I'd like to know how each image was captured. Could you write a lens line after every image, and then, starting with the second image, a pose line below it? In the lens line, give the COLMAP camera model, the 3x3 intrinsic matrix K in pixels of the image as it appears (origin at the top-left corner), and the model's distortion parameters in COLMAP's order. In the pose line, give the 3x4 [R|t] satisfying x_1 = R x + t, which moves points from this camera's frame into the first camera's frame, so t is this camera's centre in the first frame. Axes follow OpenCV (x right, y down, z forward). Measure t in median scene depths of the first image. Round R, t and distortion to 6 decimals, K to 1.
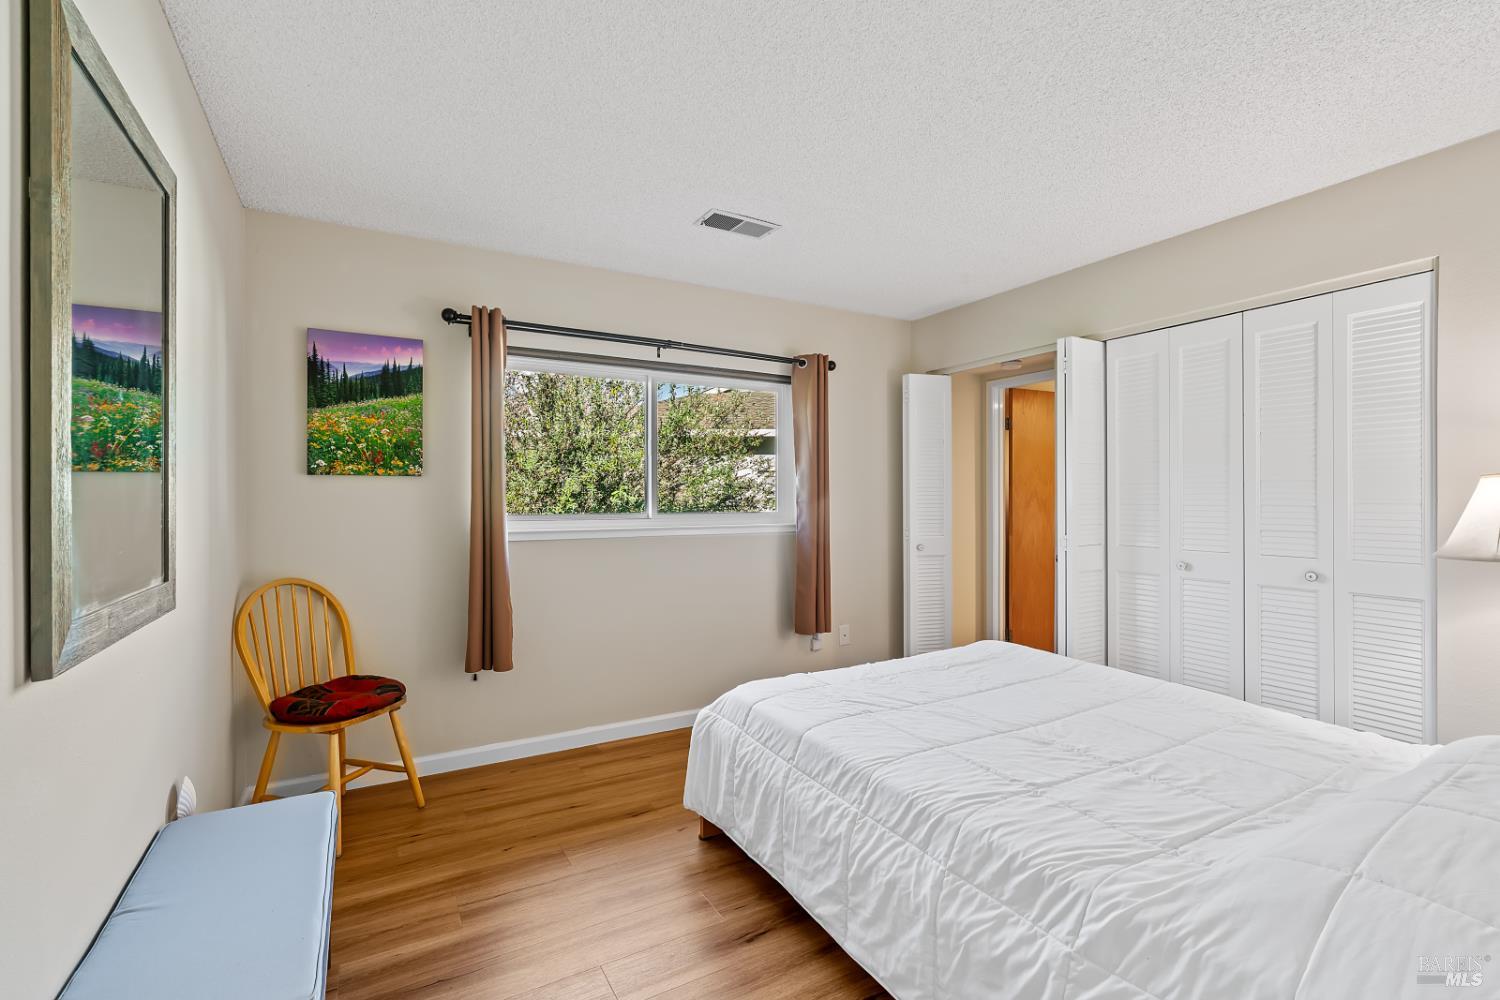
lens RADIAL K [[675.1, 0, 755.5], [0, 675.1, 503.0], [0, 0, 1]] dist [-0.012655, 0.004147]
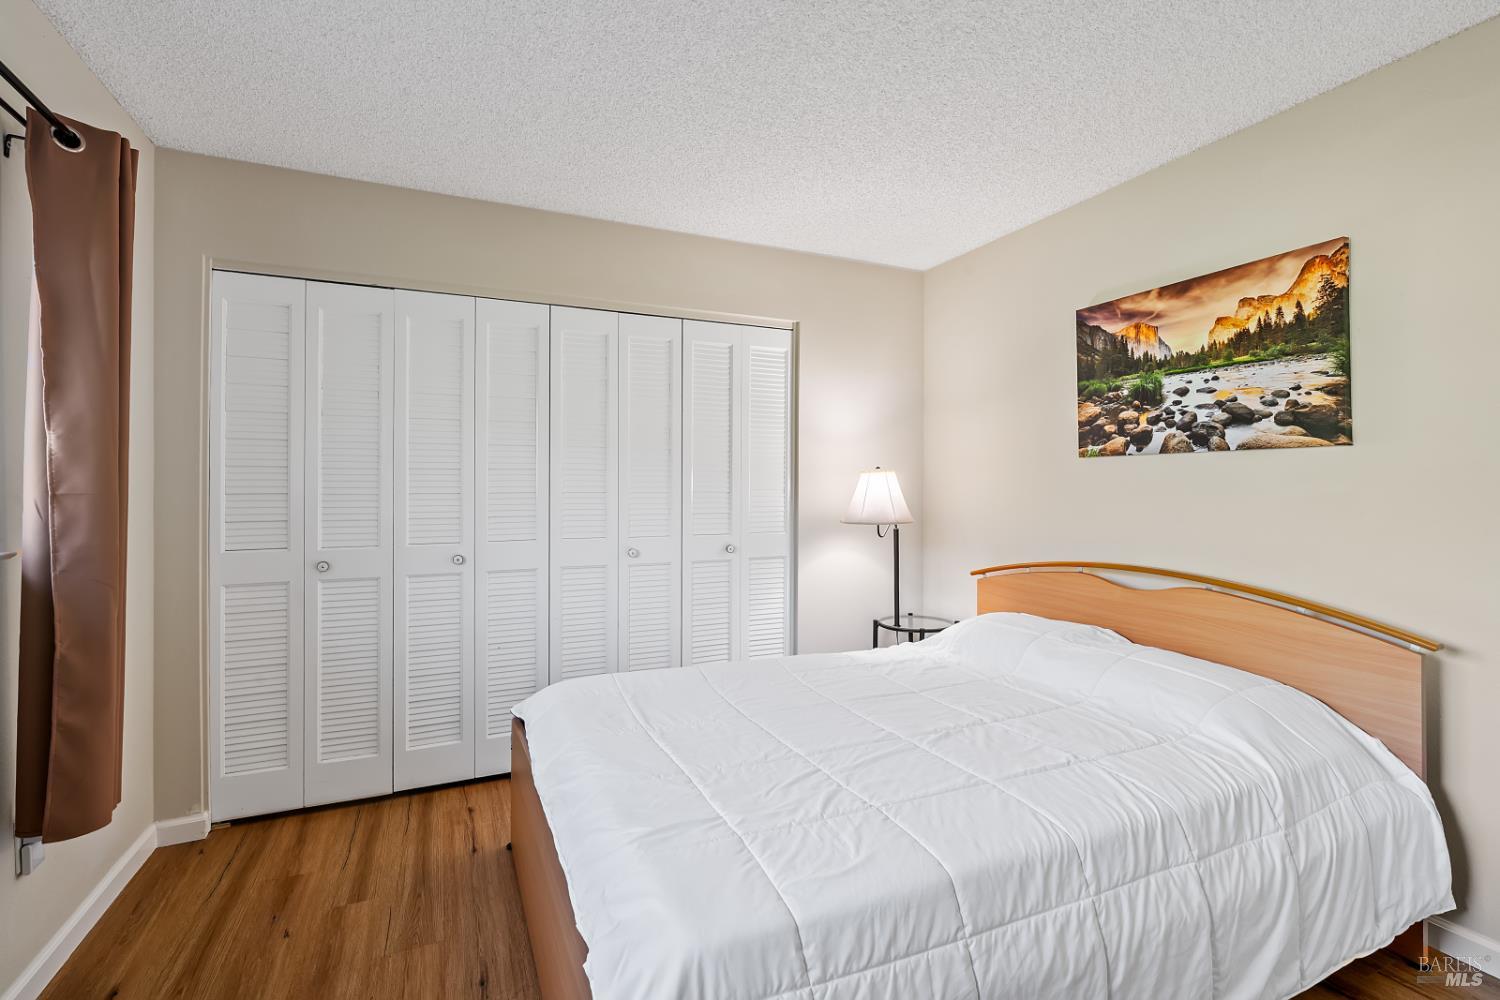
lens RADIAL K [[675.1, 0, 753.7], [0, 675.1, 484.9], [0, 0, 1]] dist [-0.012655, 0.004147]
pose [[0.092833, 0.002845, 0.995678, -0.530414], [0.009426, 0.999949, -0.003736, -0.004961], [-0.995637, 0.009732, 0.092801, 1.093092]]
